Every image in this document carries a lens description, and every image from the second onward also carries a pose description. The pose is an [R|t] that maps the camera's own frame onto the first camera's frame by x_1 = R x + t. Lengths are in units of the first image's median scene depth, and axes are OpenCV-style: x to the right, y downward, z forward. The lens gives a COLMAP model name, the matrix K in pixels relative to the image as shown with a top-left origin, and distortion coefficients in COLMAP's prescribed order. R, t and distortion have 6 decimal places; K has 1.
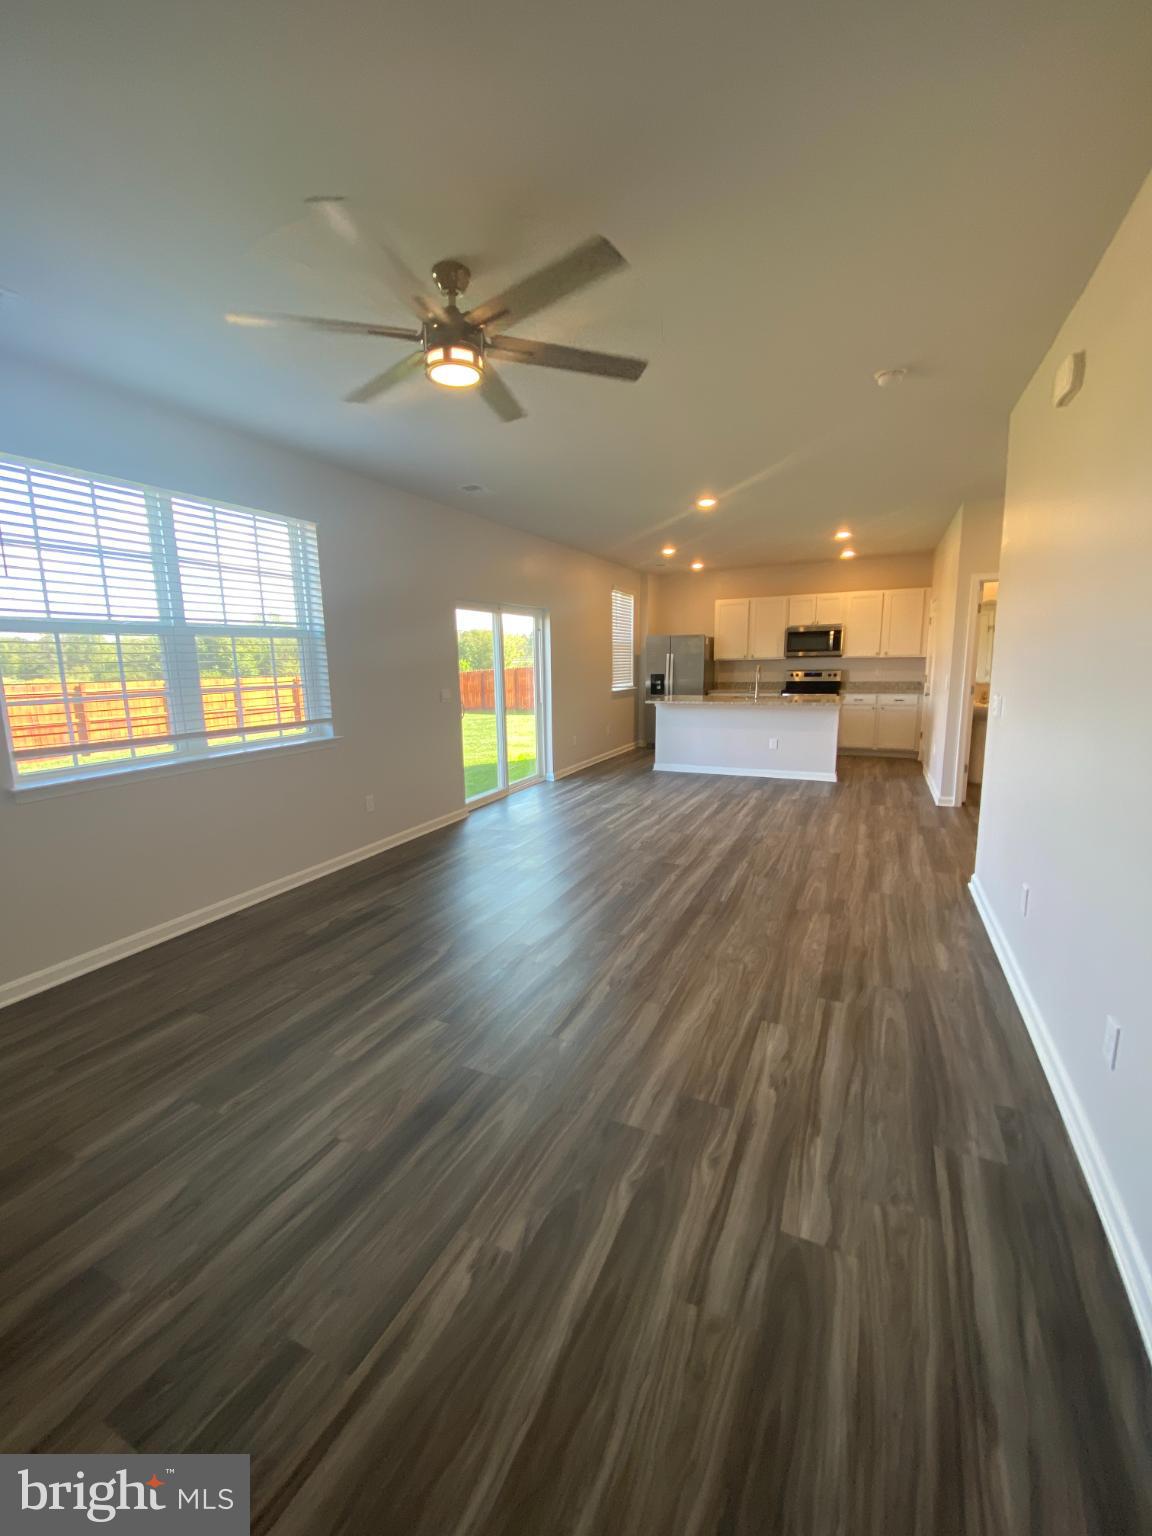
lens RADIAL K [[618.2, 0, 565.3], [0, 618.2, 767.5], [0, 0, 1]] dist [0.013660, -0.010675]
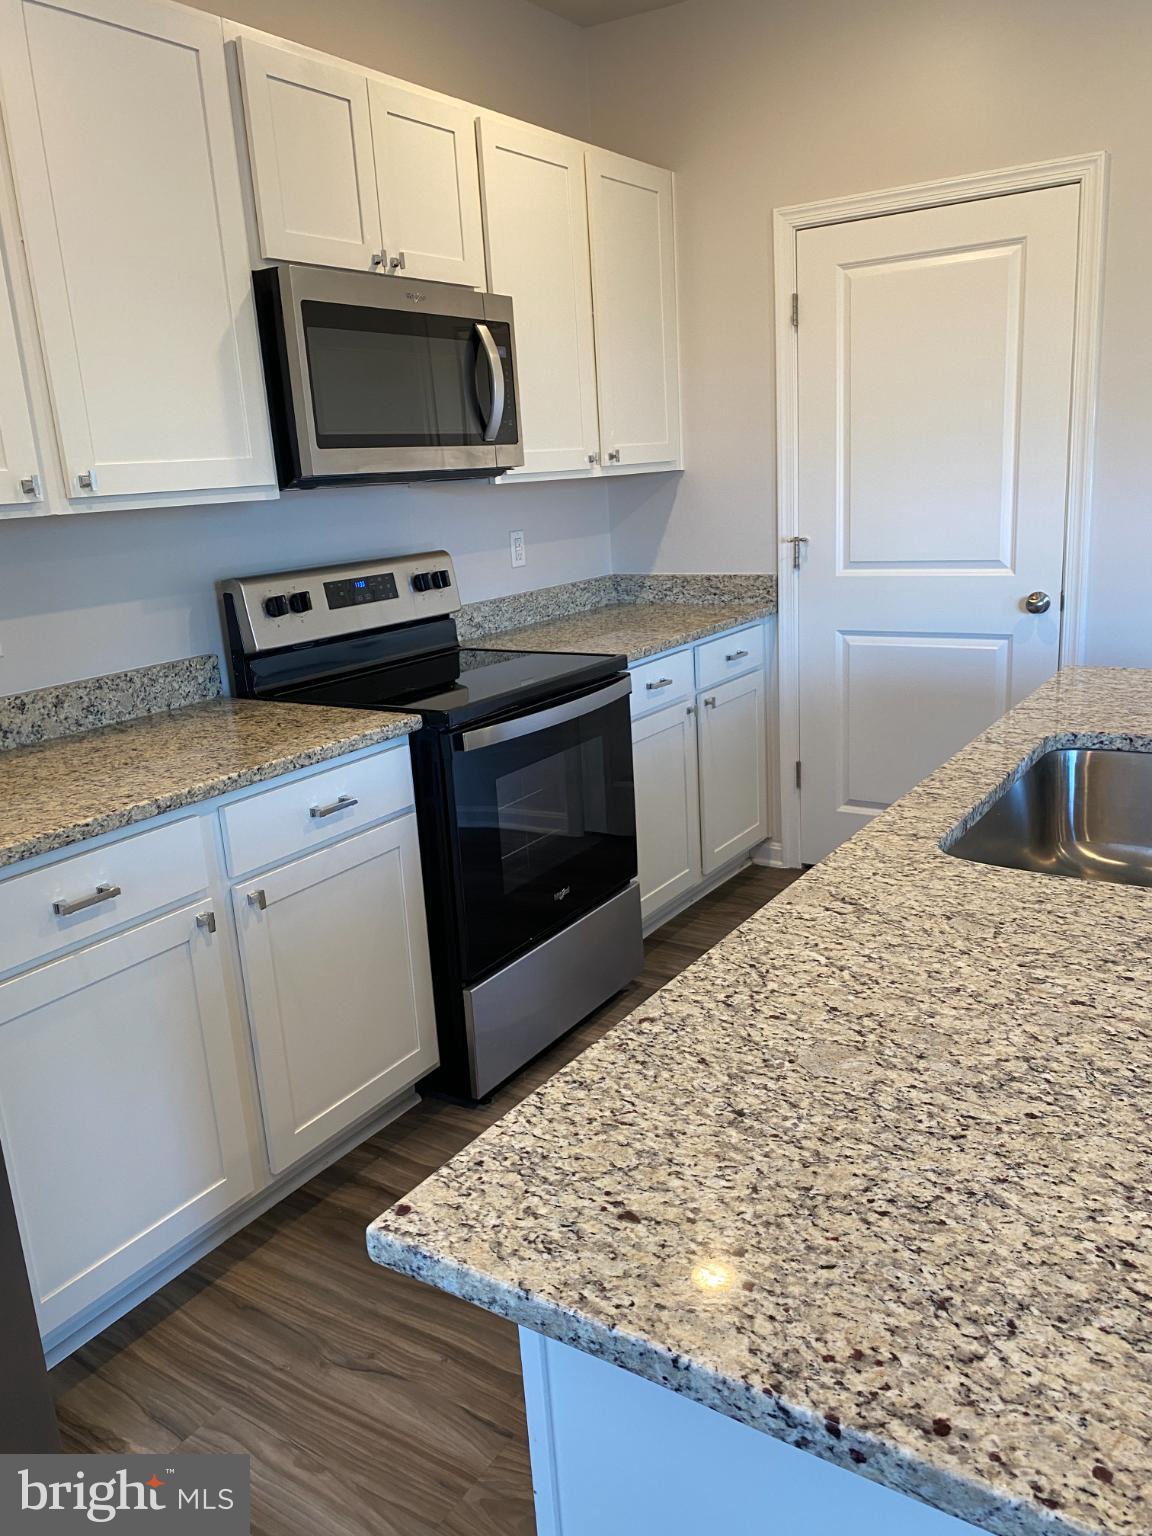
lens RADIAL K [[1172.8, 0, 580.2], [0, 1172.8, 766.5], [0, 0, 1]] dist [0.019373, -0.044795]
pose [[0.112936, -0.233873, 0.965686, 0.016833], [0.214931, 0.954643, 0.206062, -0.030041], [-0.970077, 0.184284, 0.158080, 0.172443]]
